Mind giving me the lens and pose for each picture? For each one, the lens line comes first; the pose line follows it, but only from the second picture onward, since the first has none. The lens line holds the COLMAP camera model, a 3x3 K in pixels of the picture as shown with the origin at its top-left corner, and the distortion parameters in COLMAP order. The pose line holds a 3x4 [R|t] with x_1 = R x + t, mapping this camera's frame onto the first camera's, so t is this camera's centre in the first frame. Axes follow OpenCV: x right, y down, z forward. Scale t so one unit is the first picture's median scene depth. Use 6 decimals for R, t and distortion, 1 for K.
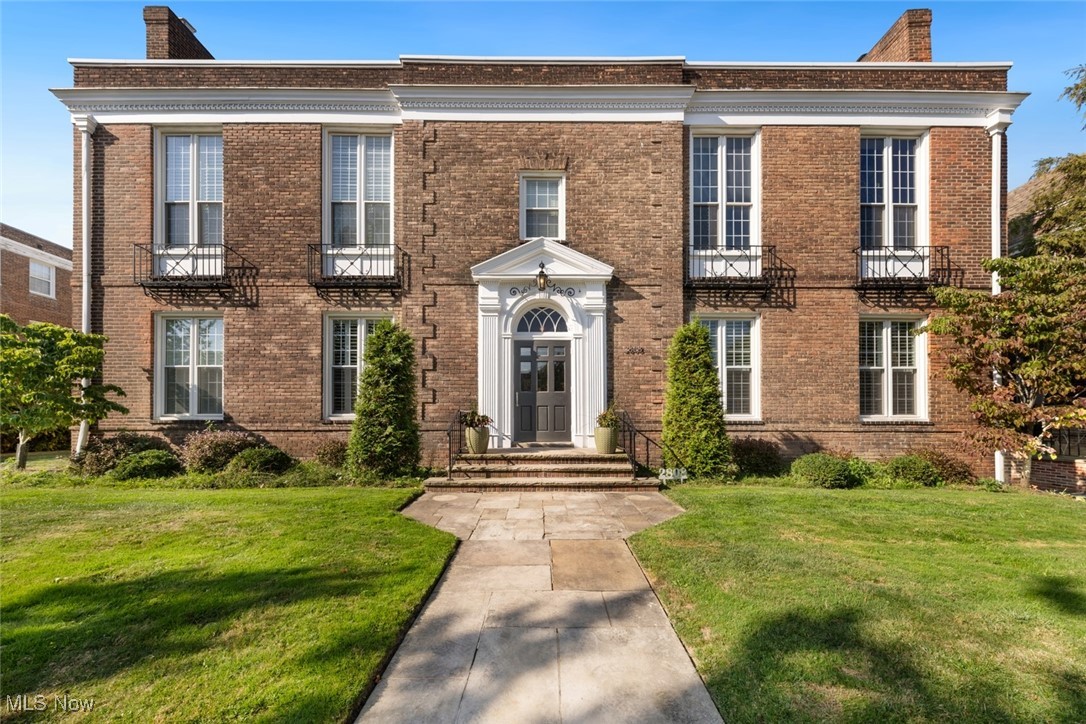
lens RADIAL K [[388.4, 0, 539.7], [0, 388.4, 375.5], [0, 0, 1]] dist [-0.004259, 0.000186]
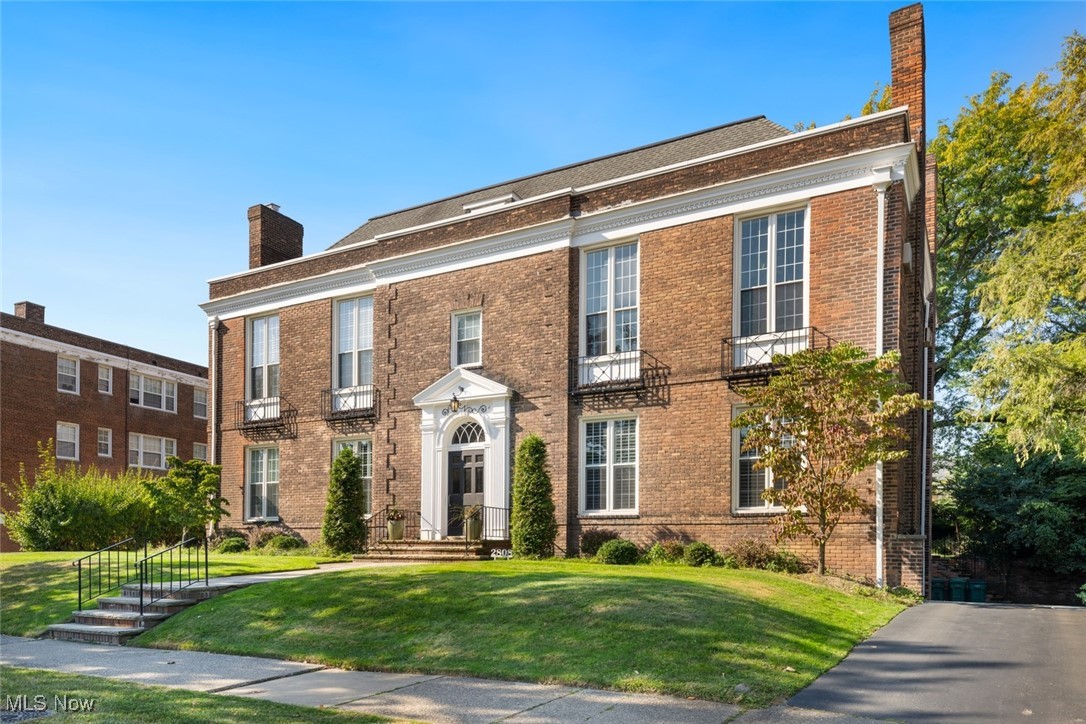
lens RADIAL K [[793.2, 0, 547.0], [0, 793.2, 371.1], [0, 0, 1]] dist [-0.013985, -0.002925]
pose [[0.868773, -0.105993, -0.483734, 1.415560], [0.050612, 0.990715, -0.126182, -0.011609], [0.492618, 0.085141, 0.866071, -1.011274]]
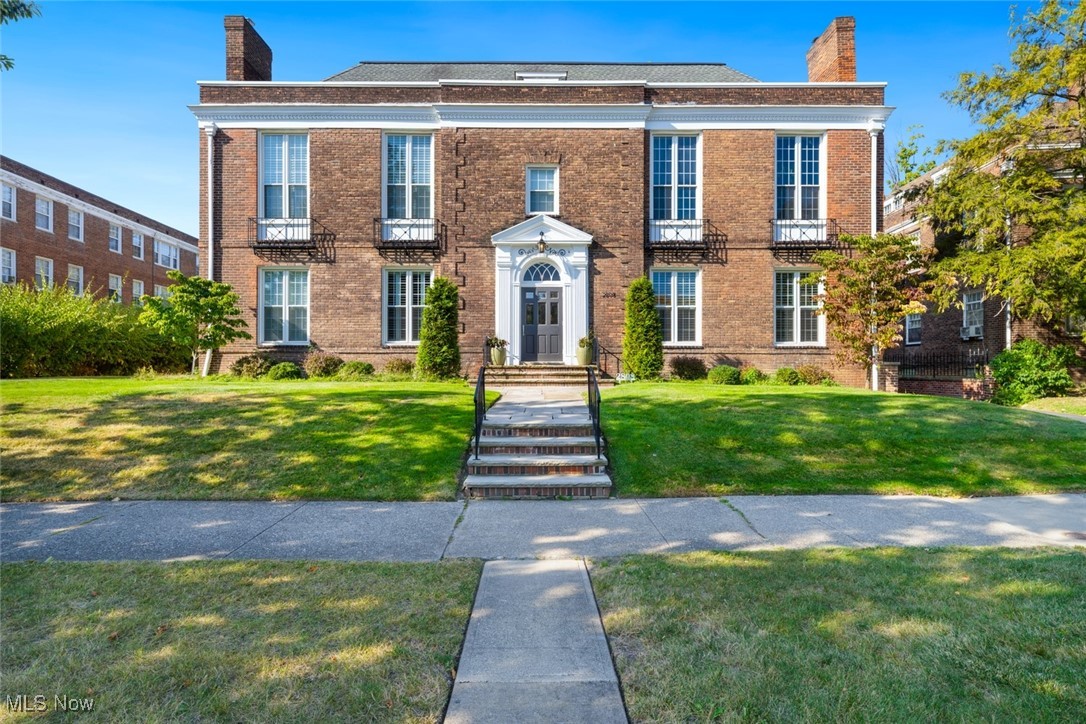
lens RADIAL K [[560.1, 0, 550.4], [0, 560.1, 266.1], [0, 0, 1]] dist [-0.001514, 0.002961]
pose [[0.999896, 0.001300, 0.014329, 0.007603], [-0.000235, 0.997256, -0.074027, -0.017990], [-0.014386, 0.074016, 0.997153, -0.968241]]
